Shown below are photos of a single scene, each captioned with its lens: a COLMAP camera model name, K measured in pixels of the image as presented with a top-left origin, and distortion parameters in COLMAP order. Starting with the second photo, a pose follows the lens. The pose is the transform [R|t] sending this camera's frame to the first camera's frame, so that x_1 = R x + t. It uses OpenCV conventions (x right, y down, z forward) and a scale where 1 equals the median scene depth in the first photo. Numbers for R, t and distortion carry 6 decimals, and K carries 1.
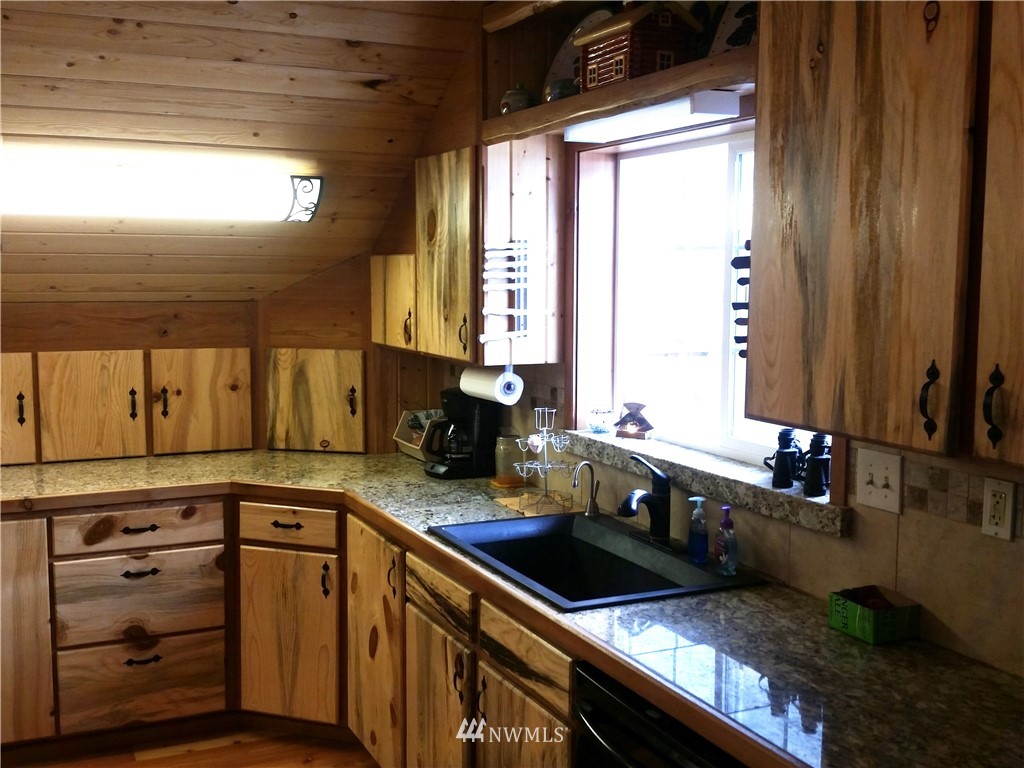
lens RADIAL K [[1105.9, 0, 513.1], [0, 1105.9, 384.0], [0, 0, 1]] dist [0.069160, 0.000000]
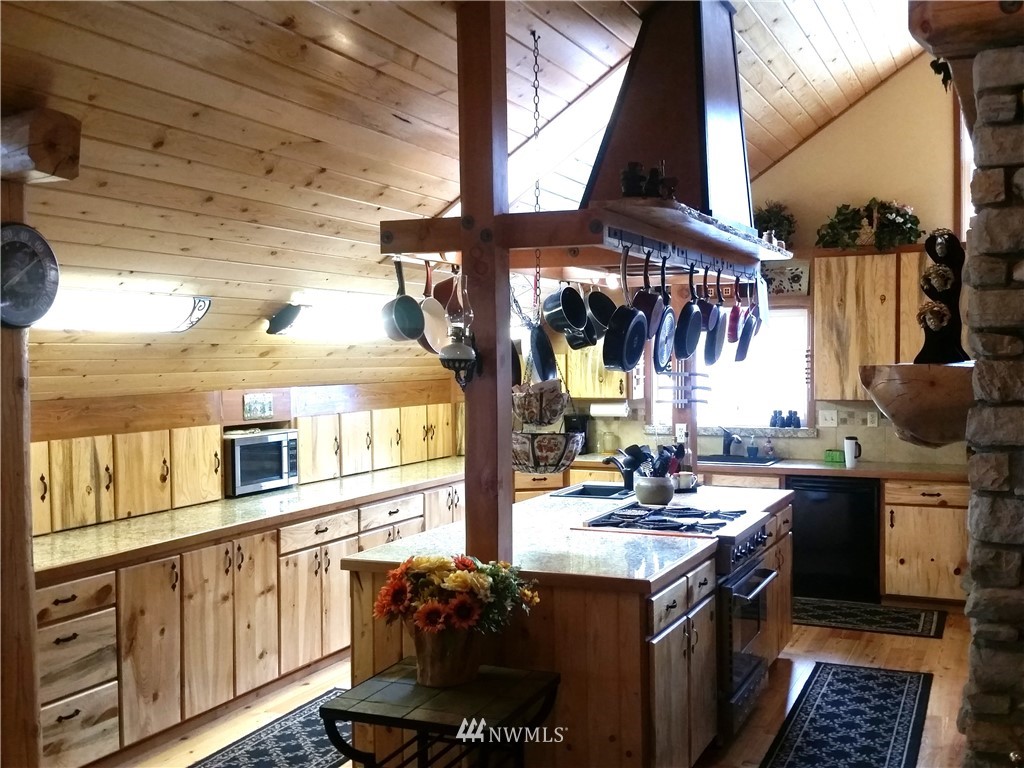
lens RADIAL K [[1105.9, 0, 511.1], [0, 1105.9, 383.8], [0, 0, 1]] dist [0.069160, 0.000000]
pose [[0.759910, -0.040513, 0.648764, -2.467061], [0.081317, 0.996140, -0.033043, 0.012834], [-0.644922, 0.077866, 0.760272, -0.917826]]
